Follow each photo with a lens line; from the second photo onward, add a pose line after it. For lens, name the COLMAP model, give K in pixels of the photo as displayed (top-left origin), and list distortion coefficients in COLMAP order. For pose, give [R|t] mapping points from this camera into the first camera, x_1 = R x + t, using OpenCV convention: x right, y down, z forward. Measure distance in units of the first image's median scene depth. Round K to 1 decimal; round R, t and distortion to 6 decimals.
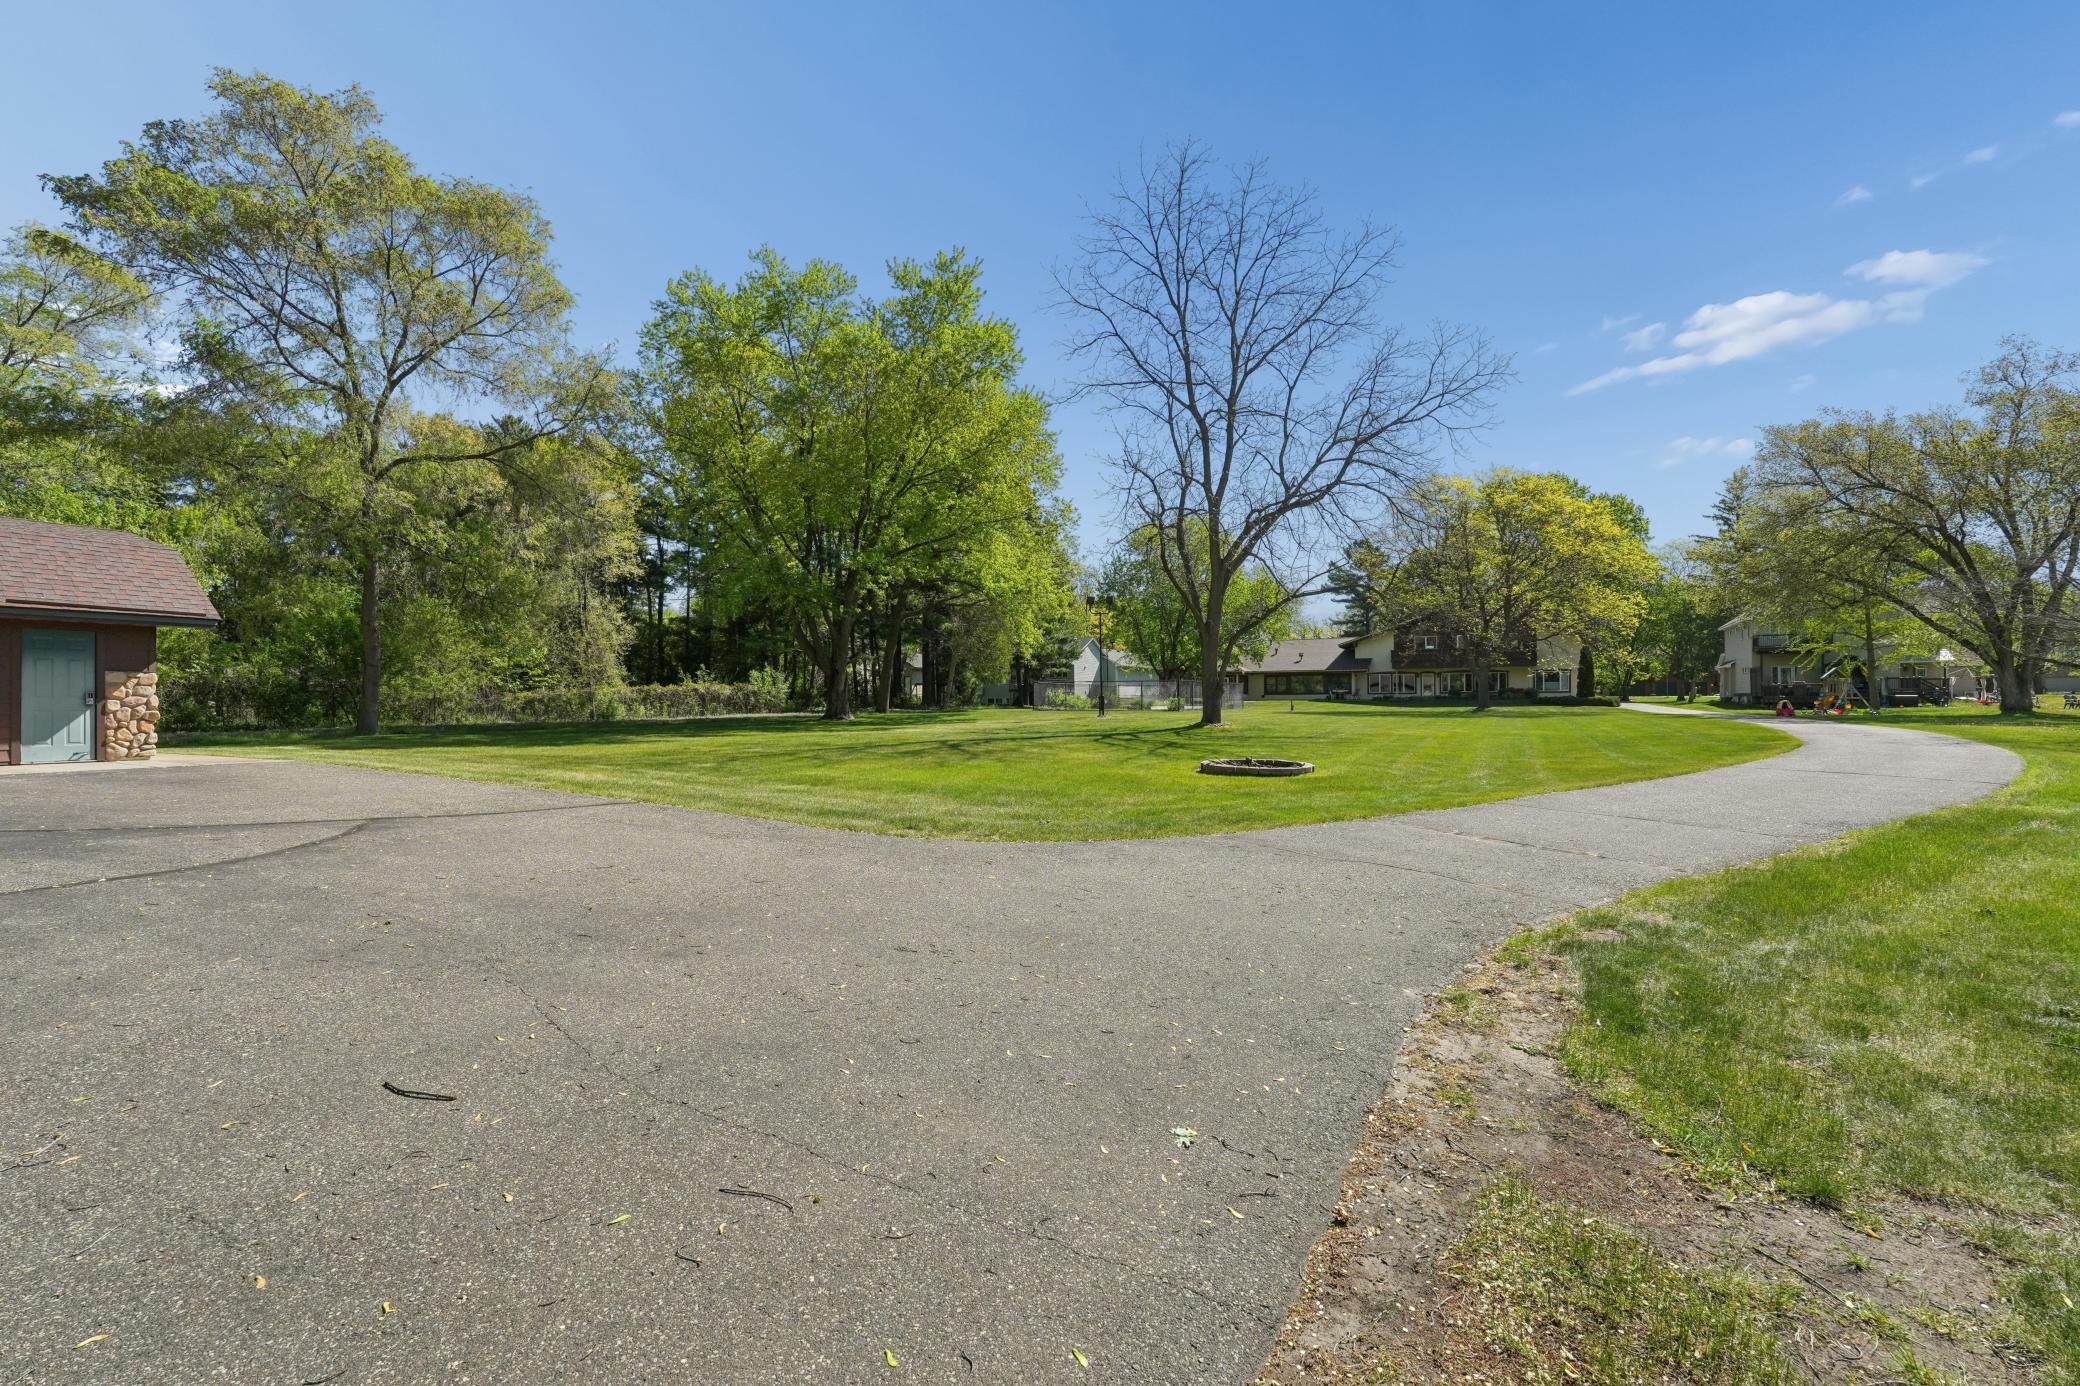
lens RADIAL K [[914.7, 0, 1040.0], [0, 914.7, 693.0], [0, 0, 1]] dist [-0.035451, 0.013012]
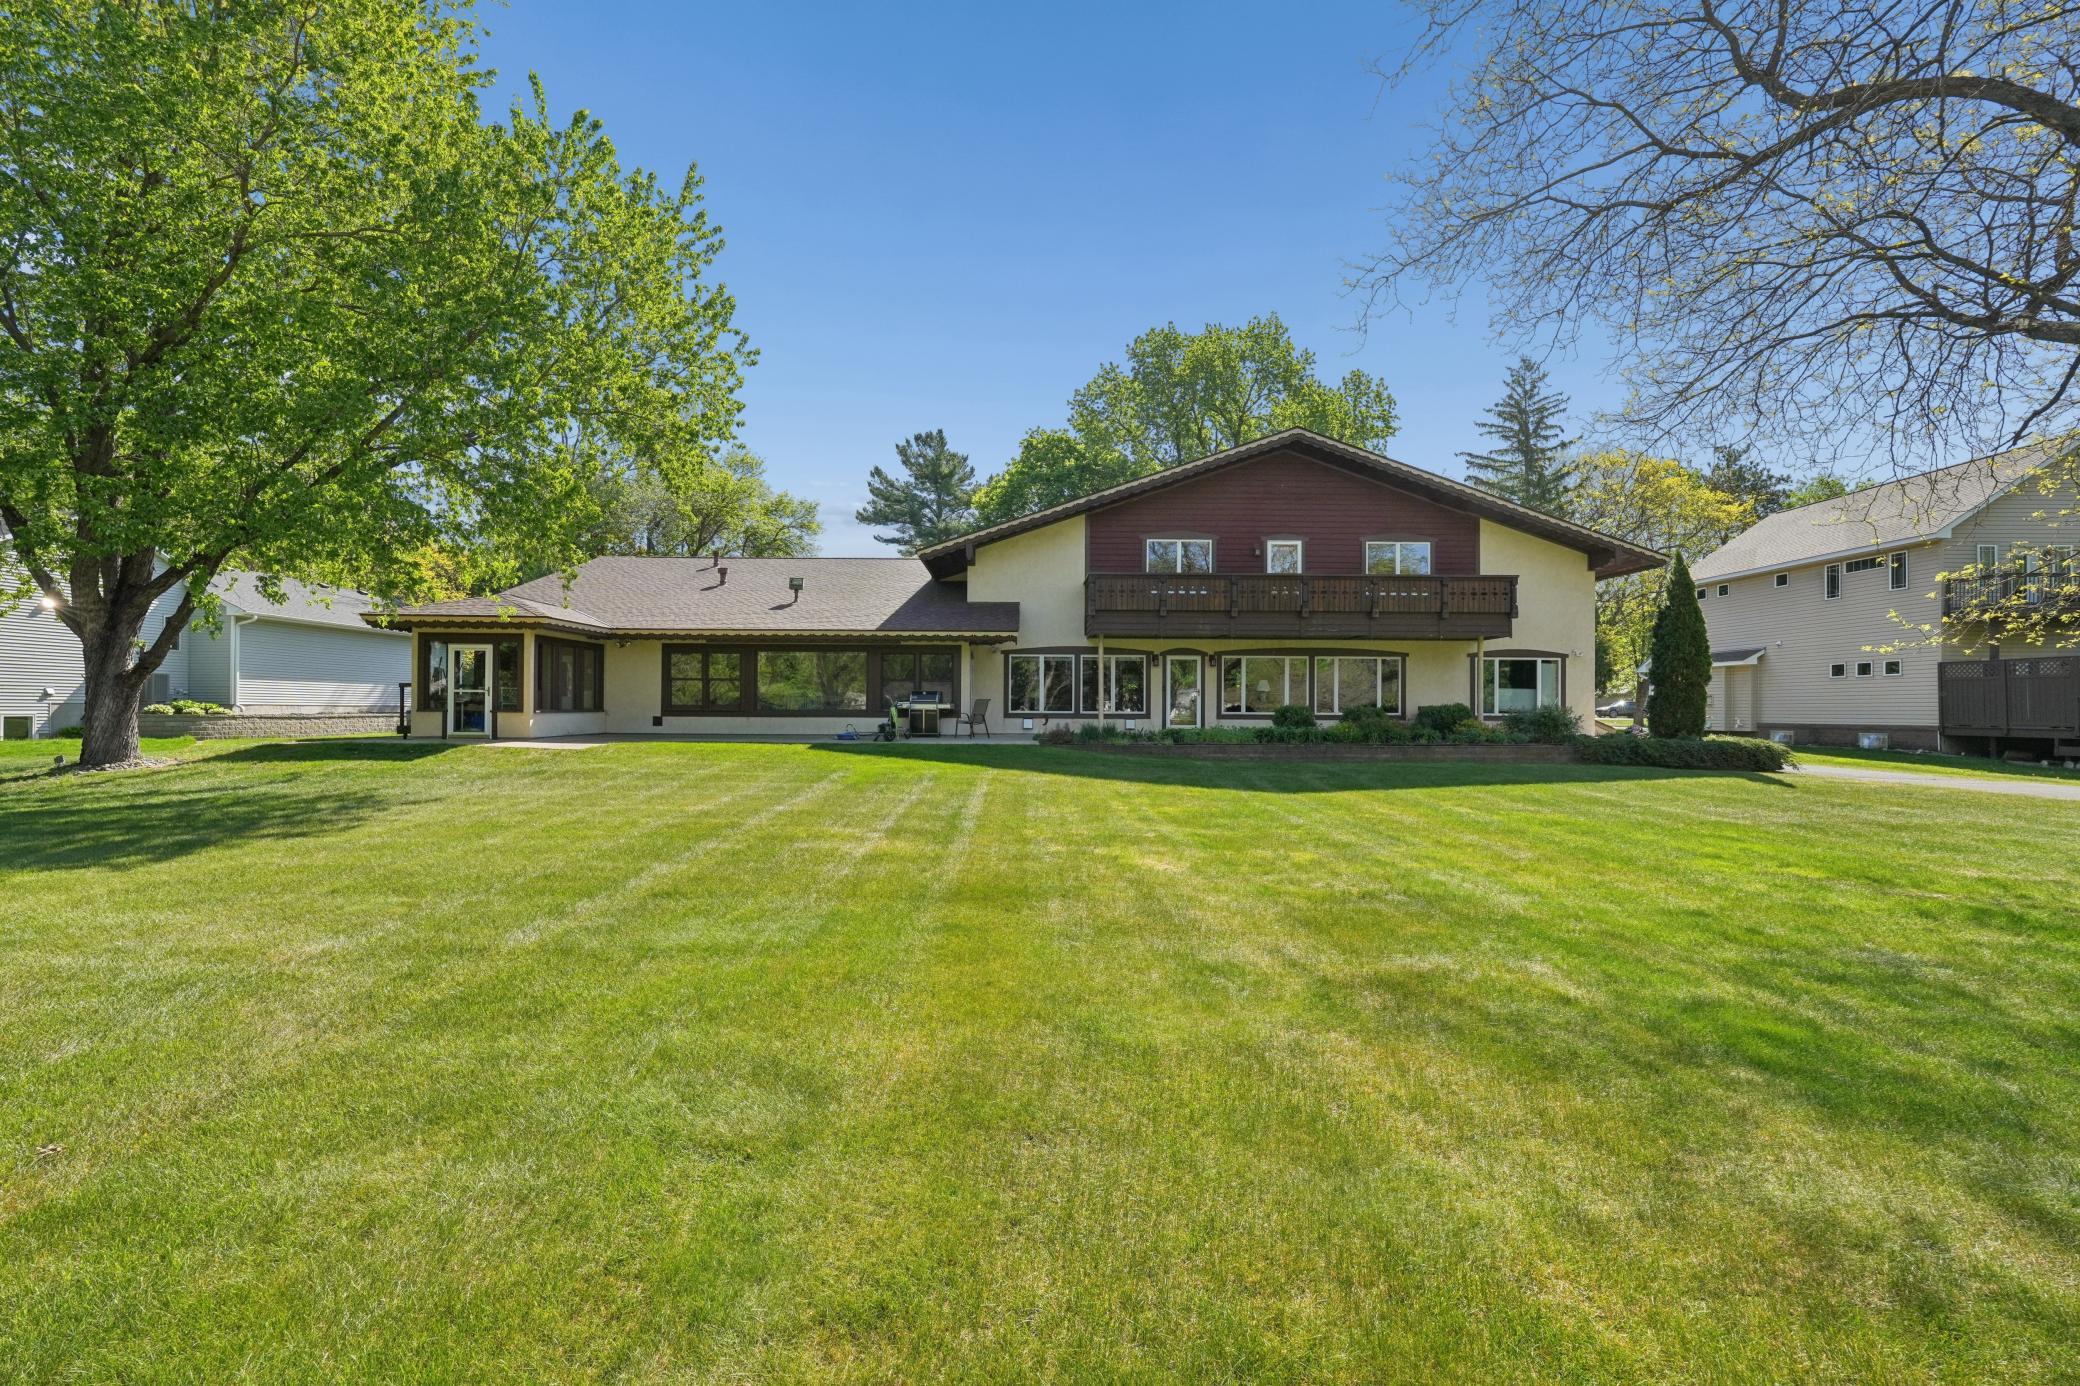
lens RADIAL K [[914.7, 0, 1040.0], [0, 914.7, 693.0], [0, 0, 1]] dist [-0.035451, 0.013012]
pose [[0.875533, 0.016808, 0.482866, 0.301739], [-0.015531, 0.999857, -0.006642, -0.006943], [-0.482908, -0.001684, 0.875669, 0.993351]]
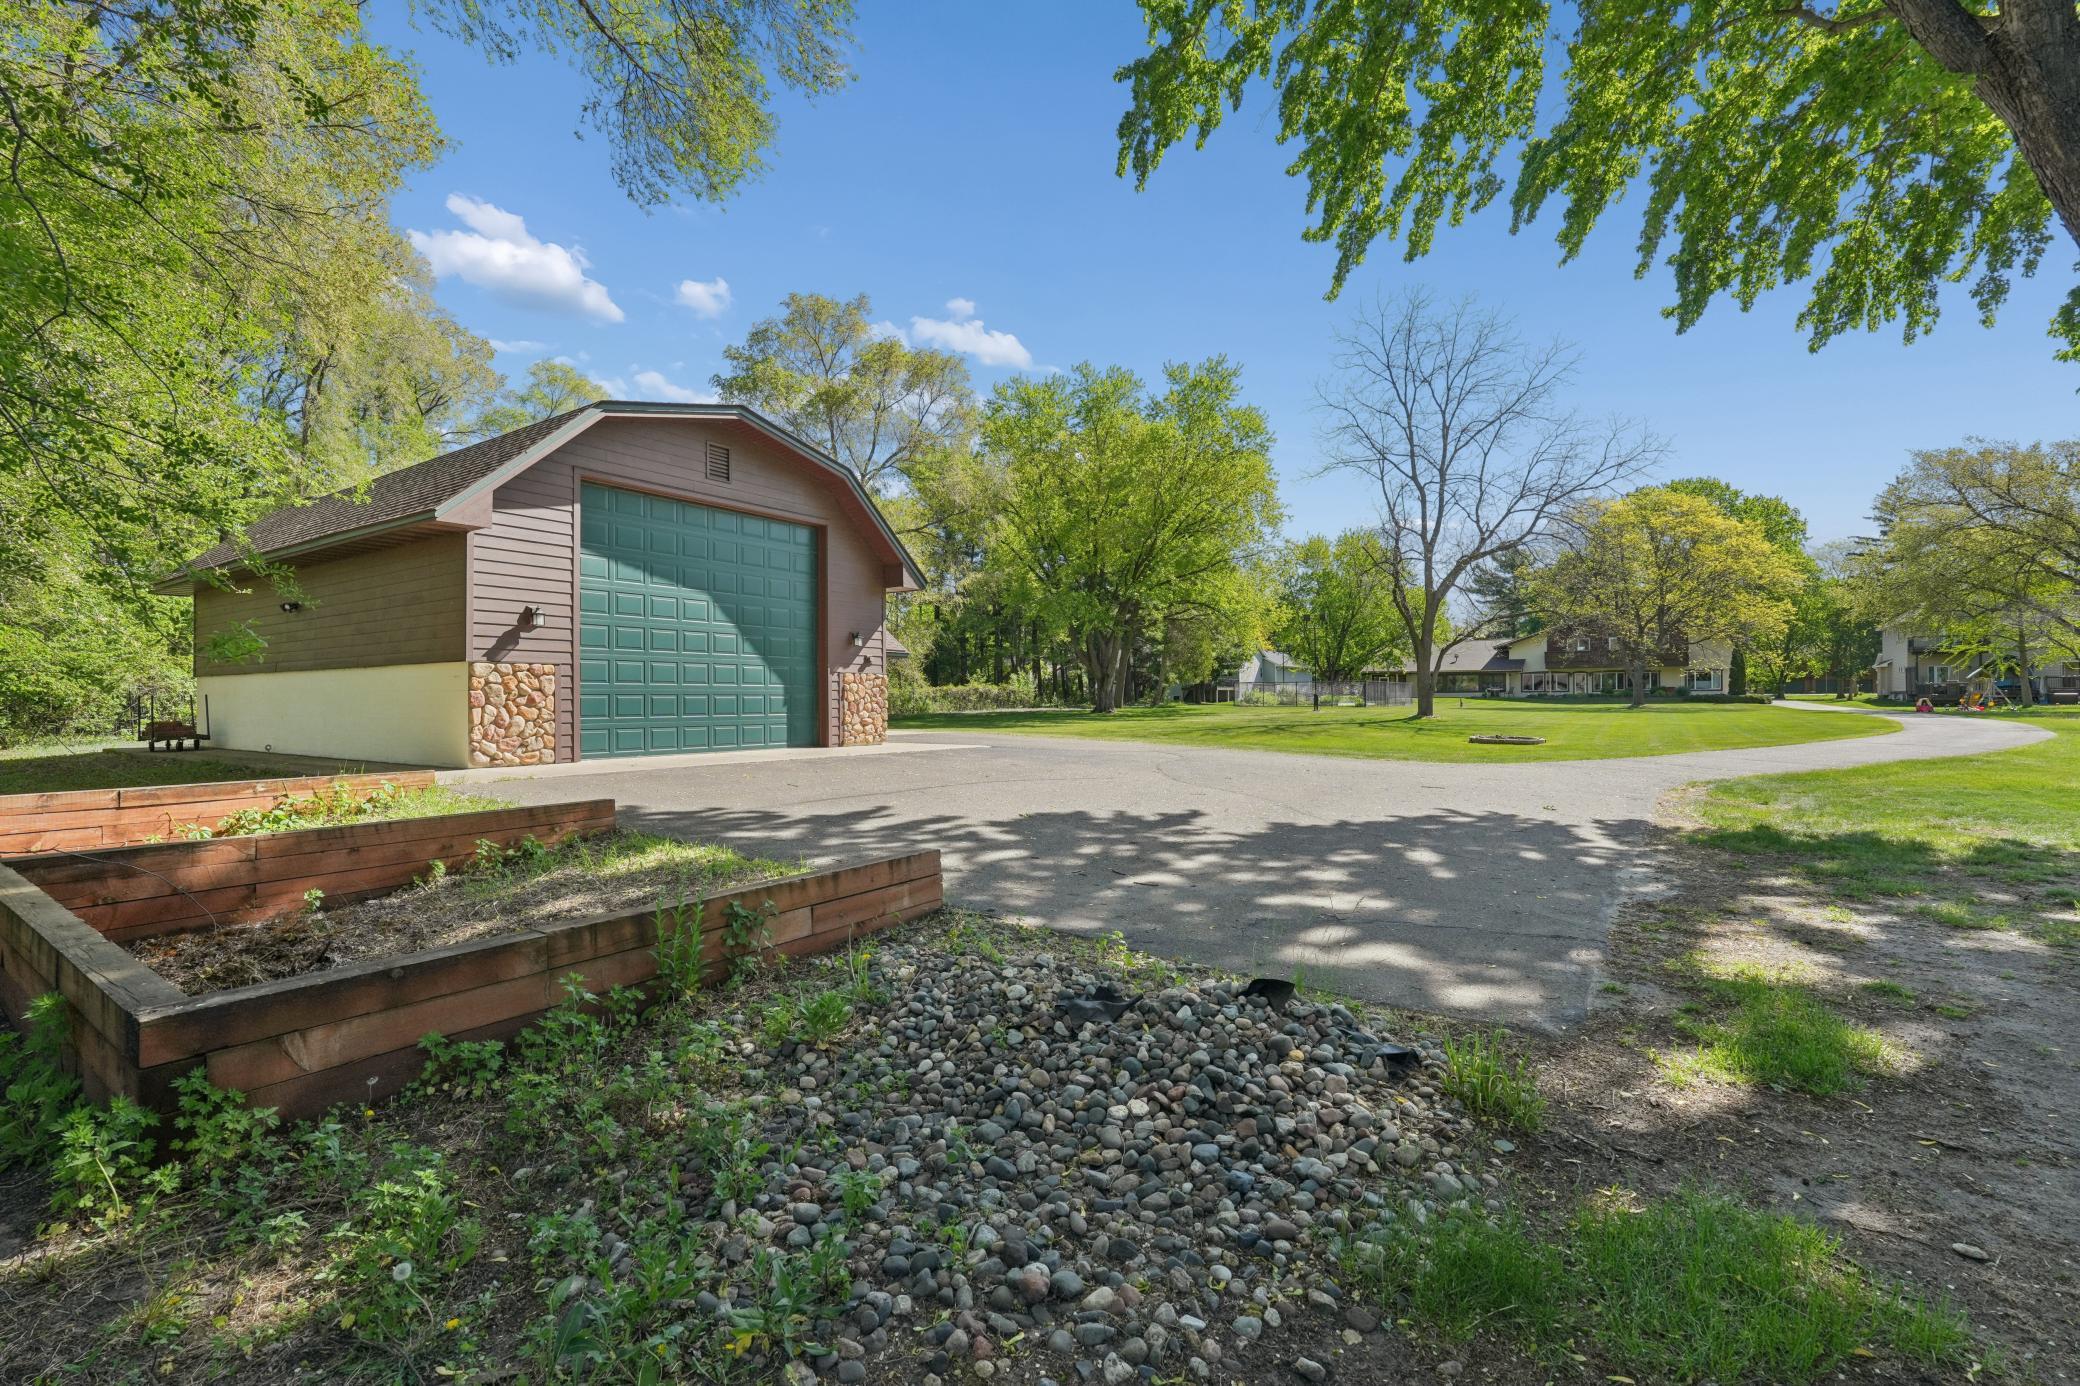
lens RADIAL K [[914.7, 0, 1040.0], [0, 914.7, 693.0], [0, 0, 1]] dist [-0.035451, 0.013012]
pose [[0.992723, -0.000299, -0.120422, -0.108942], [0.000667, 0.999995, 0.003018, -0.001874], [0.120420, -0.003076, 0.992718, -0.193524]]
